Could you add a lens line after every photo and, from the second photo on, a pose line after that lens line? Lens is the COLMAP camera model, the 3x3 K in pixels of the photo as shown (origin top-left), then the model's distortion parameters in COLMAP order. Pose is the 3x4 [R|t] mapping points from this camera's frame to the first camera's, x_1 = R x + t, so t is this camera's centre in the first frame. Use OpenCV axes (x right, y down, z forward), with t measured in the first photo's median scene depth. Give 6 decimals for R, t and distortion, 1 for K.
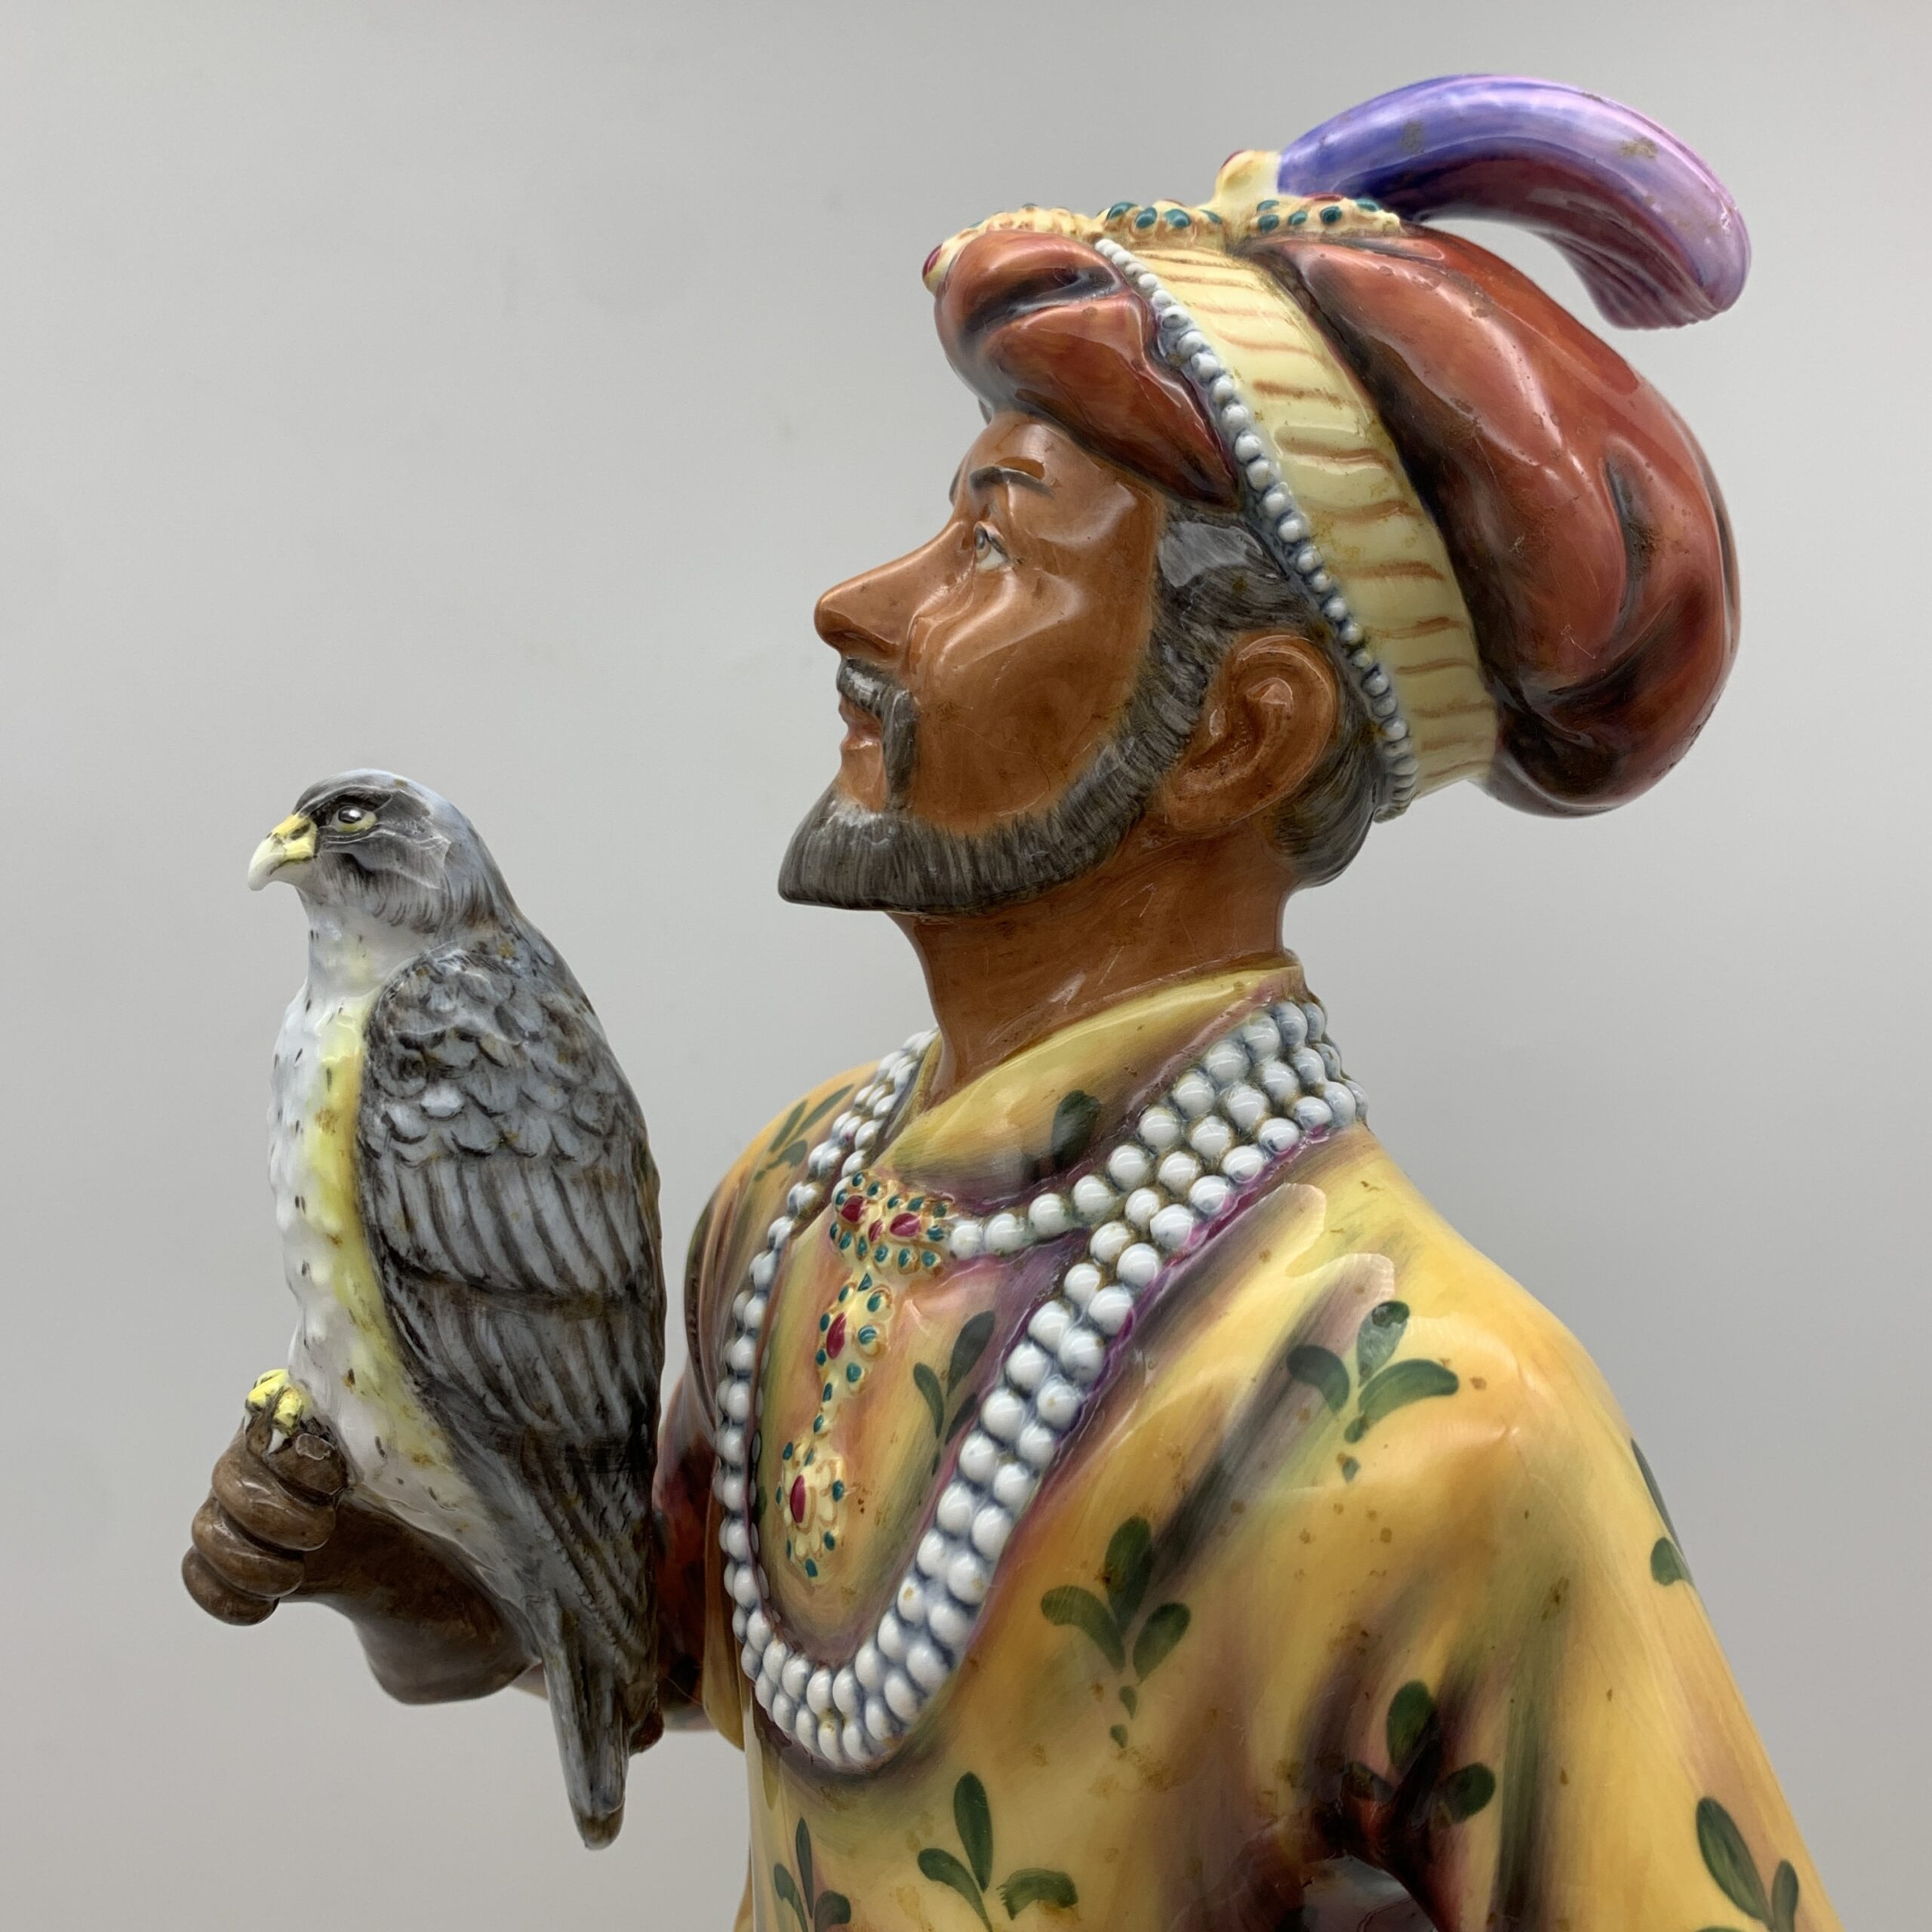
lens RADIAL K [[2184.9, 0, 994.8], [0, 2184.9, 960.5], [0, 0, 1]] dist [0.166679, -0.510703]
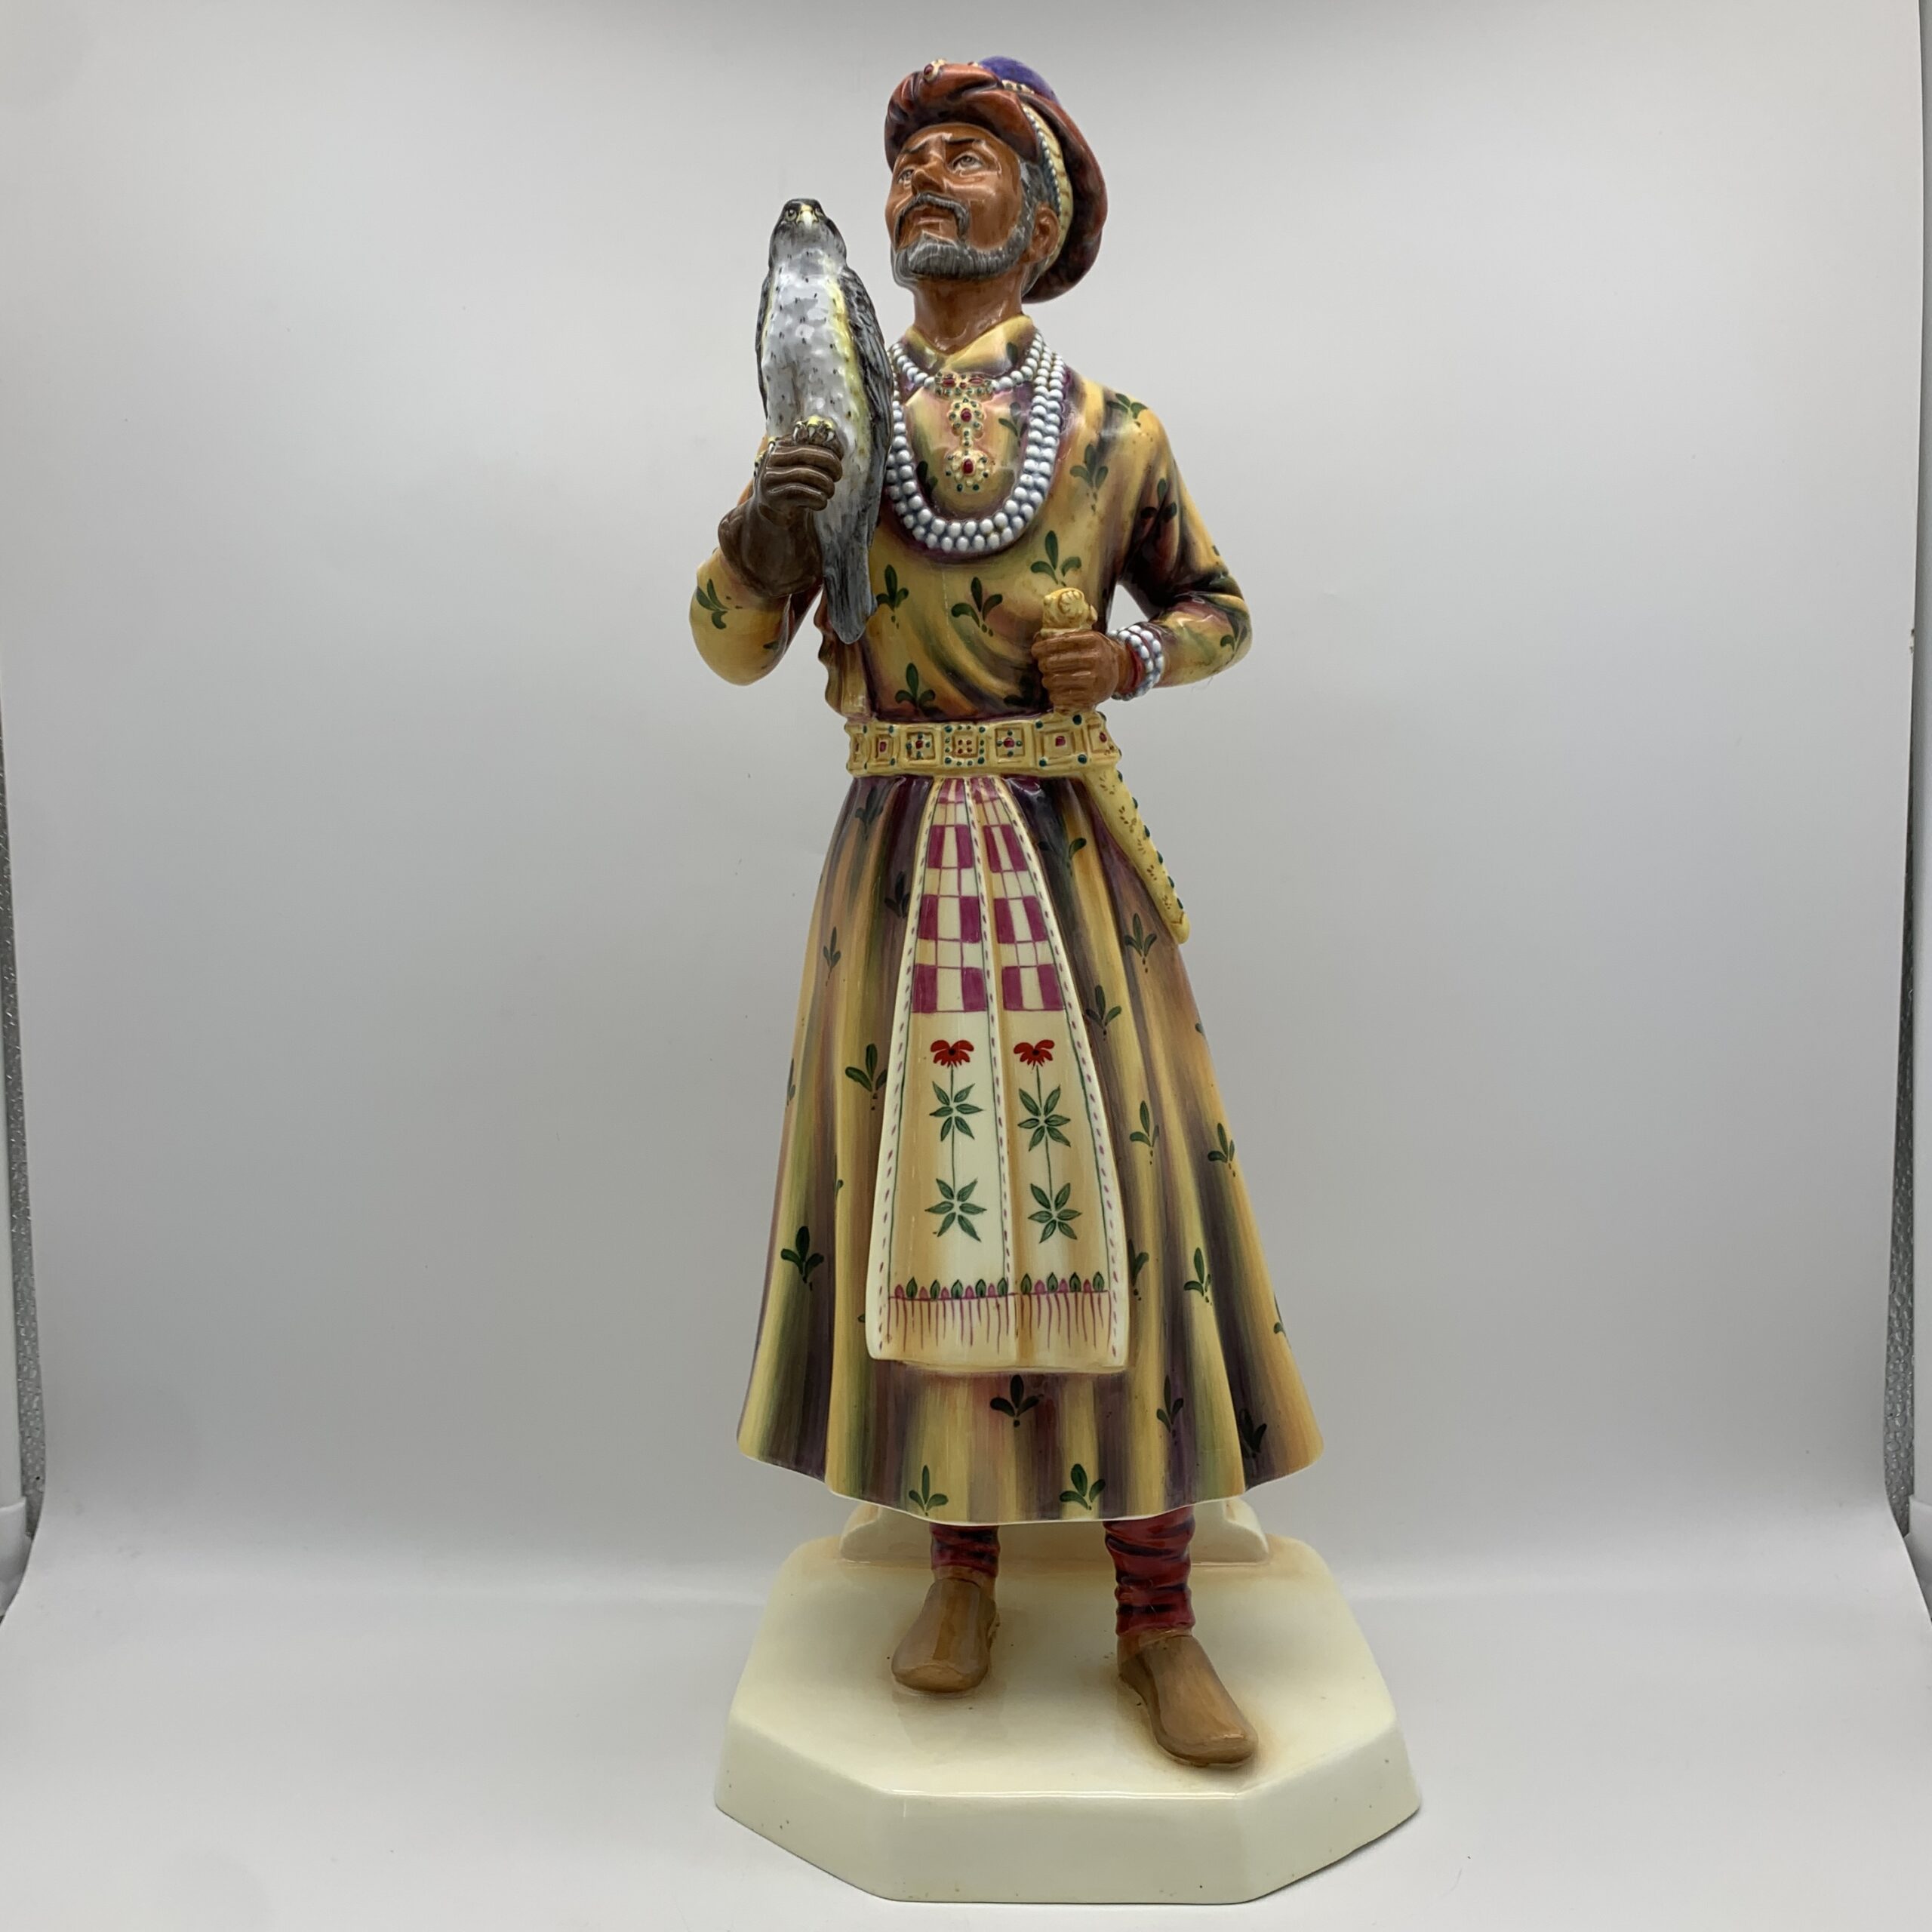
lens RADIAL K [[1981.5, 0, 966.0], [0, 1981.5, 966.0], [0, 0, 1]] dist [0.203390, -0.696233]
pose [[0.582941, -0.090506, 0.807458, -2.345431], [0.136626, 0.990545, 0.012391, 0.880345], [-0.800945, 0.103096, 0.589795, -0.539058]]
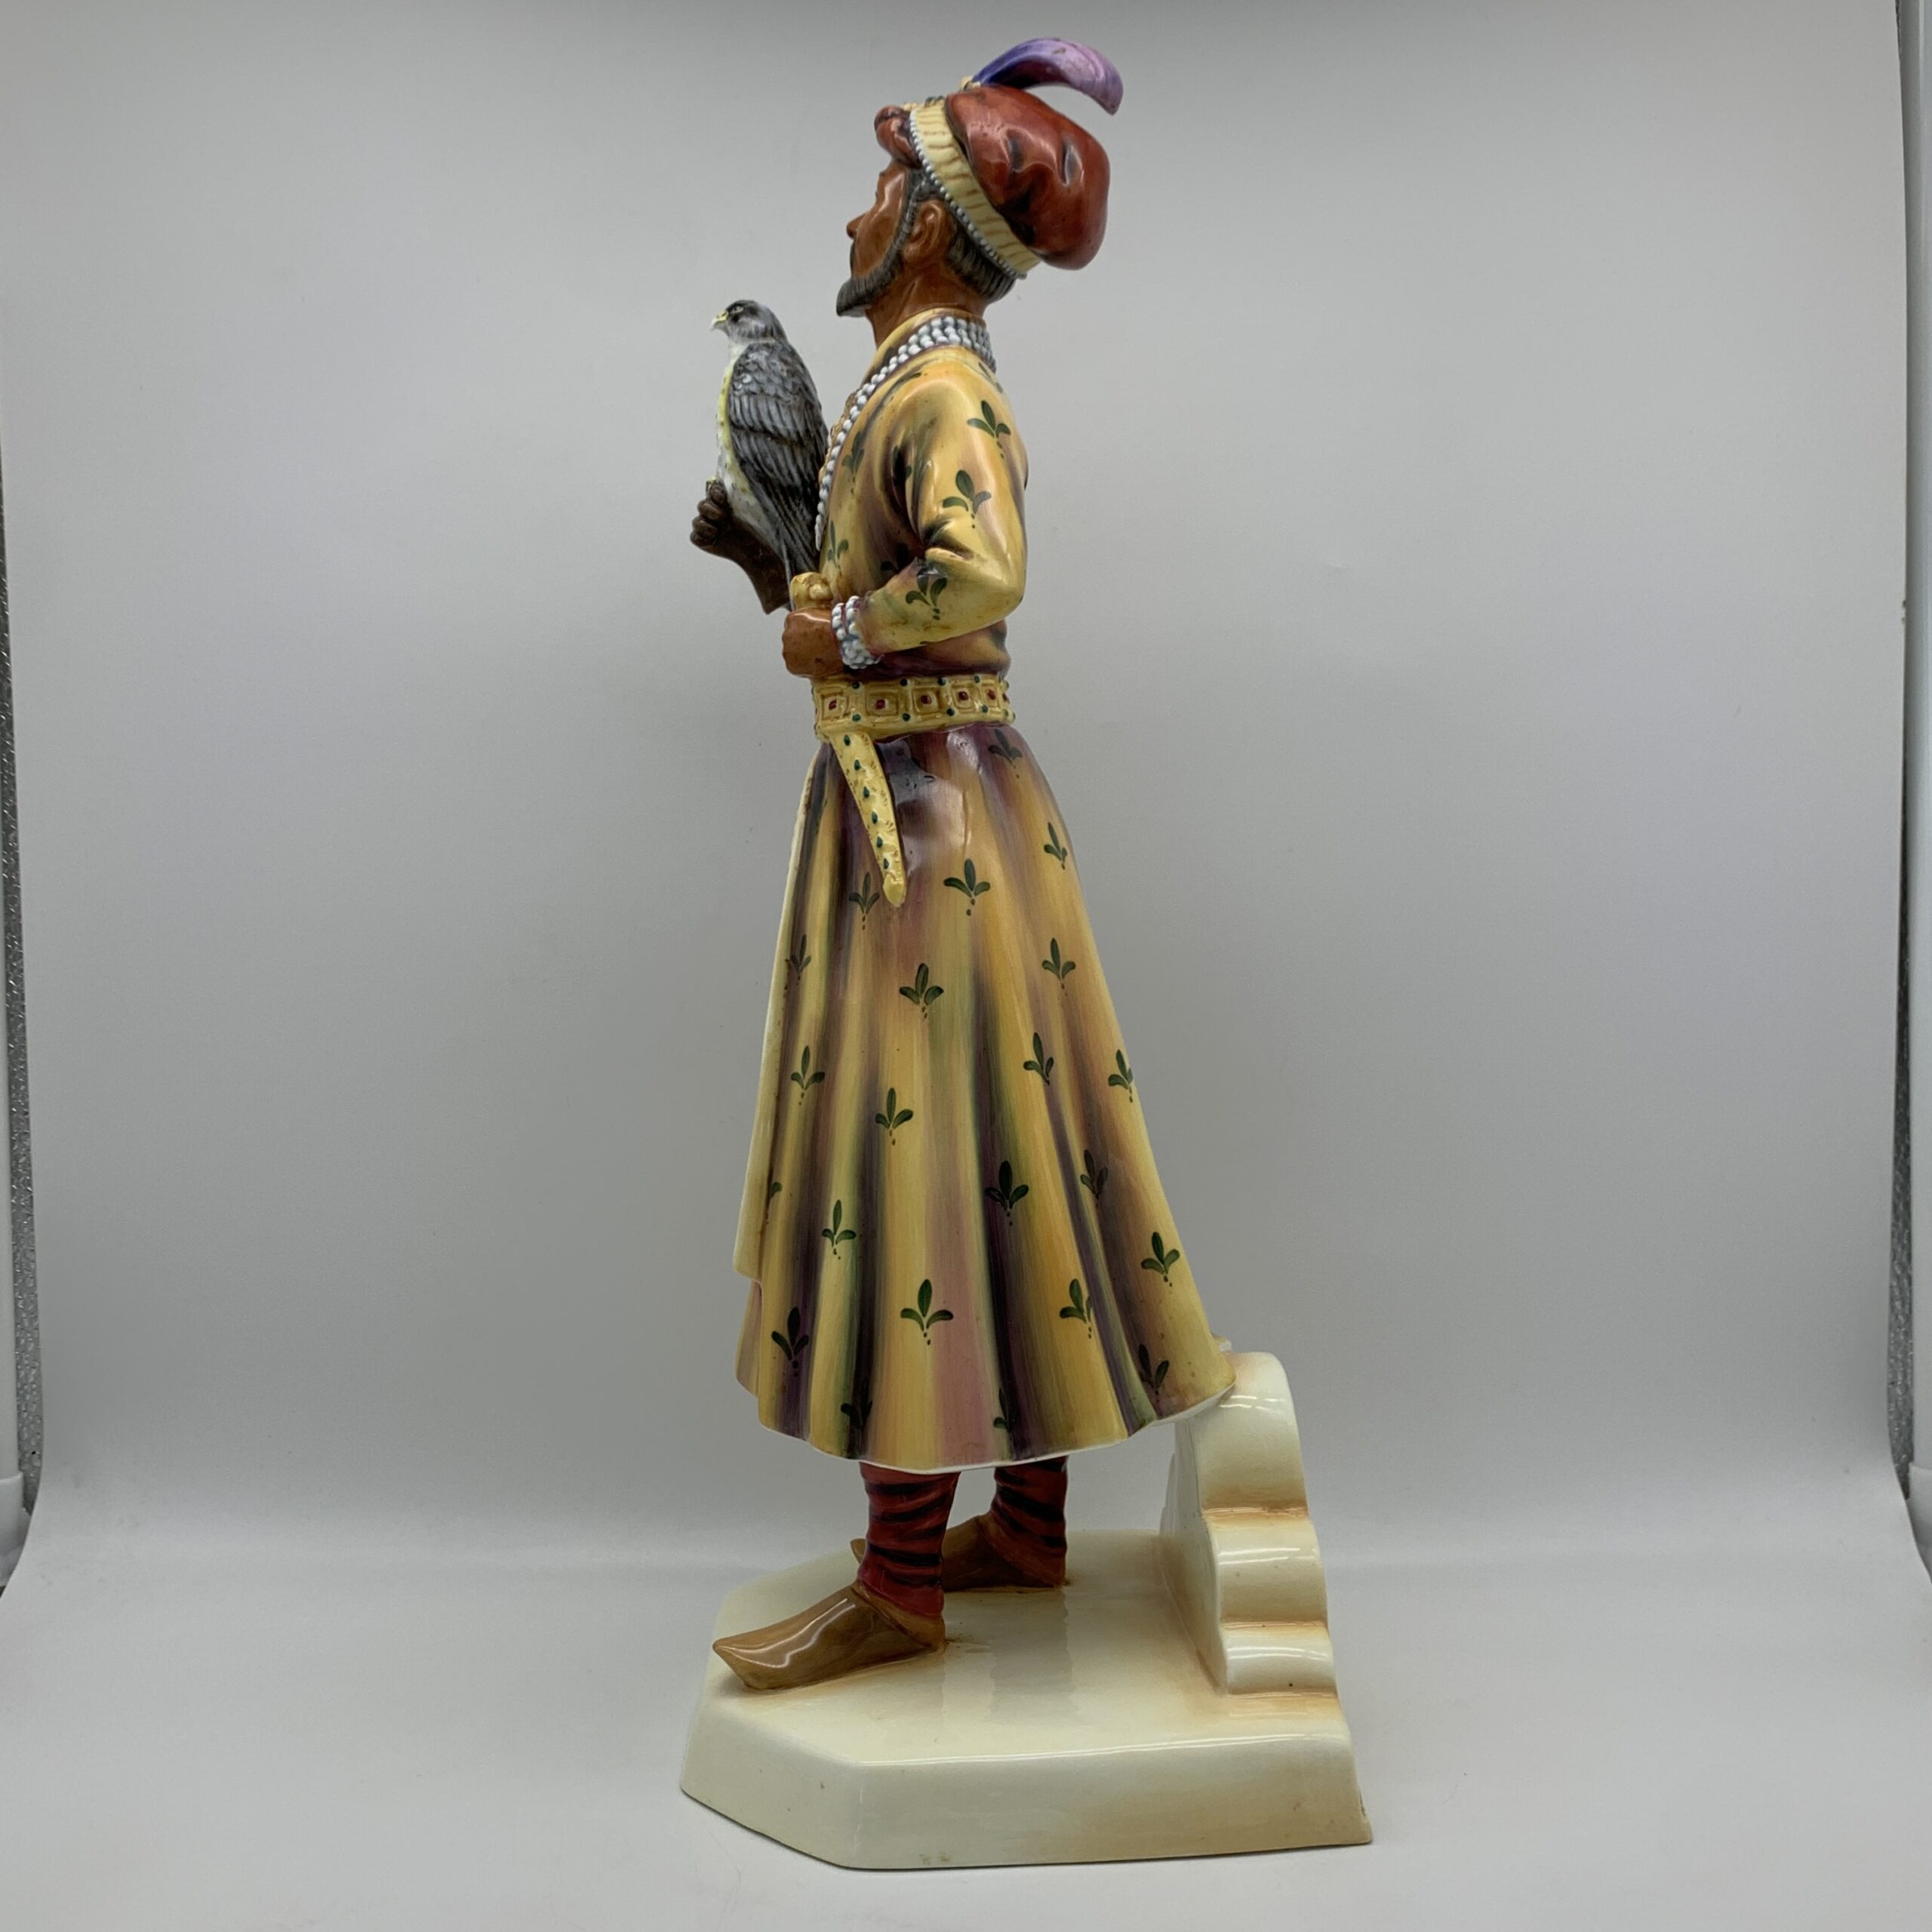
lens RADIAL K [[2184.9, 0, 994.8], [0, 2184.9, 960.5], [0, 0, 1]] dist [0.166679, -0.510703]
pose [[0.858736, 0.004732, -0.512397, 1.906913], [-0.058432, 0.994339, -0.088743, 1.279836], [0.509077, 0.106147, 0.854151, -1.719453]]
